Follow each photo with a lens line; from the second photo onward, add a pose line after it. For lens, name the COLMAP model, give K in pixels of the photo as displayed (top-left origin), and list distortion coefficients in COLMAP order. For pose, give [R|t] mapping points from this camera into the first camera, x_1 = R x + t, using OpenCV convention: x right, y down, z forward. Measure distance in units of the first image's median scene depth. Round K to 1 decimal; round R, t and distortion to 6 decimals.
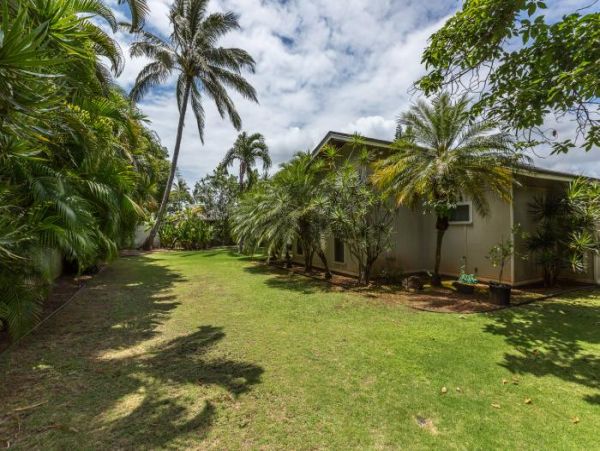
lens RADIAL K [[280.4, 0, 300.0], [0, 280.4, 225.5], [0, 0, 1]] dist [-0.000216, 0.000374]
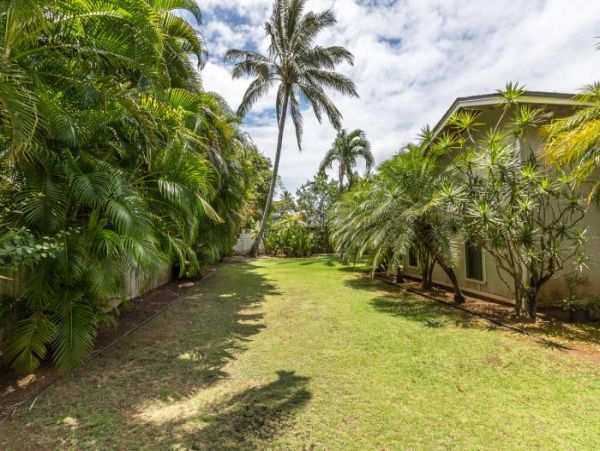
lens RADIAL K [[280.4, 0, 300.0], [0, 280.4, 225.5], [0, 0, 1]] dist [-0.000216, 0.000374]
pose [[0.935087, -0.023064, -0.353666, -0.022560], [0.014409, 0.999529, -0.027084, 0.004780], [0.354124, 0.020230, 0.934980, 0.167163]]
